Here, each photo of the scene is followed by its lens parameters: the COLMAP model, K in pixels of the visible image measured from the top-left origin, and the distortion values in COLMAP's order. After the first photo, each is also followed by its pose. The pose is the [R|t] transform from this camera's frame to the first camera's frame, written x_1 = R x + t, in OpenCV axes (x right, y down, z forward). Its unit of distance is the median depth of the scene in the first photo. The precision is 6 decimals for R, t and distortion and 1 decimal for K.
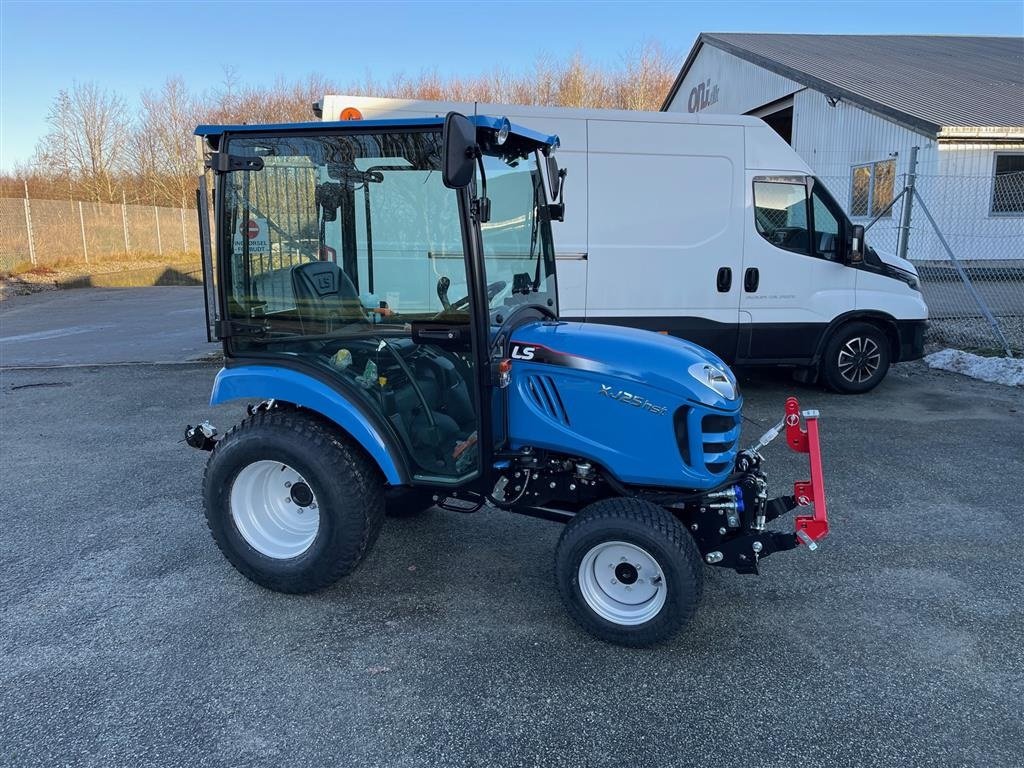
lens RADIAL K [[813.4, 0, 519.9], [0, 813.4, 385.7], [0, 0, 1]] dist [0.046587, -0.078503]
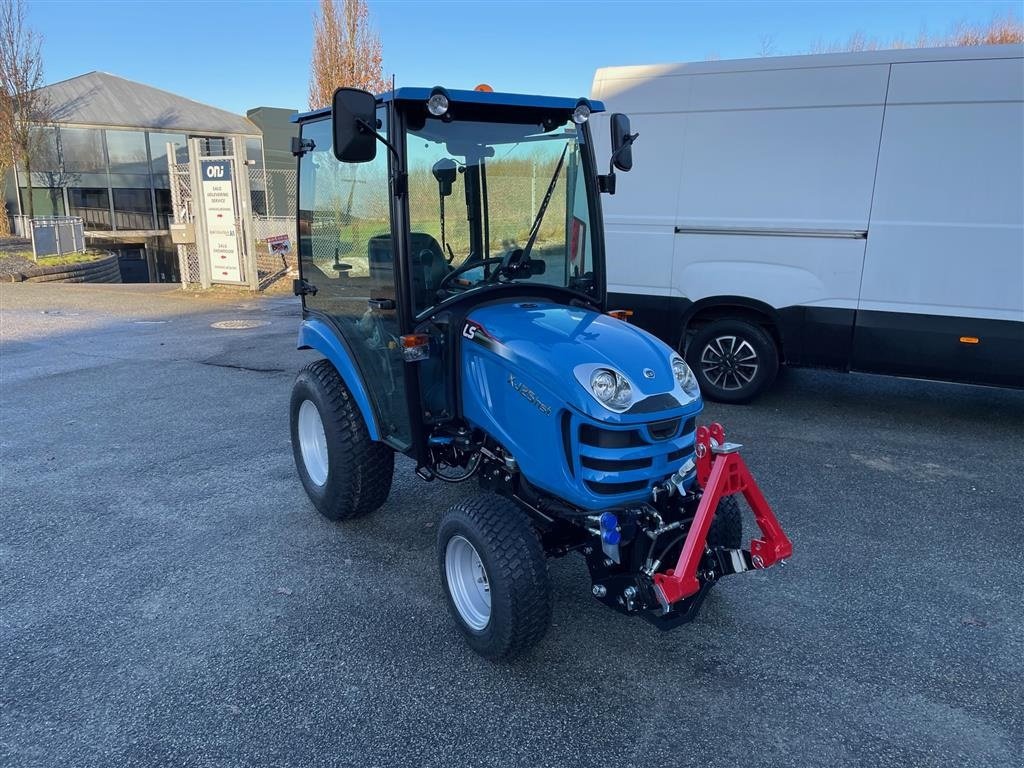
lens RADIAL K [[813.4, 0, 502.6], [0, 813.4, 398.1], [0, 0, 1]] dist [0.046587, -0.078503]
pose [[0.766045, 0.152944, -0.624326, 0.603647], [-0.121444, 0.988224, 0.093079, -0.052598], [0.631210, 0.004518, 0.775599, 0.244450]]
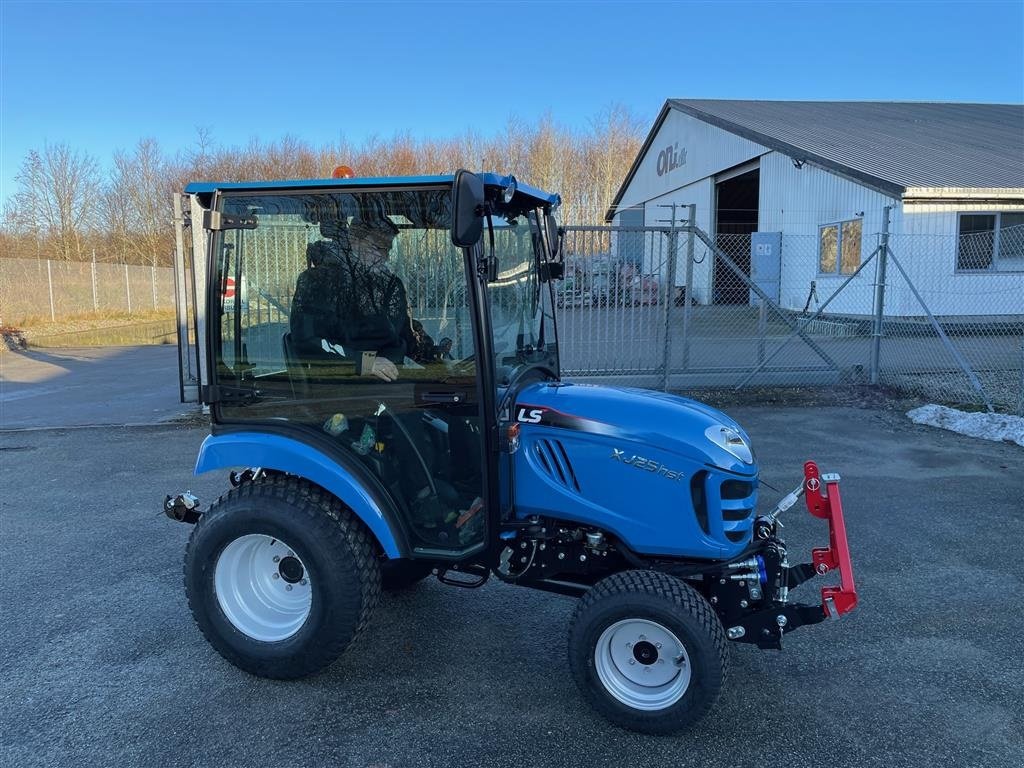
lens RADIAL K [[813.4, 0, 520.4], [0, 813.4, 375.8], [0, 0, 1]] dist [0.046587, -0.078503]
pose [[0.999273, -0.006226, 0.037600, -0.039406], [0.009216, 0.996762, -0.079883, -0.010510], [-0.036981, 0.080172, 0.996095, 0.042208]]
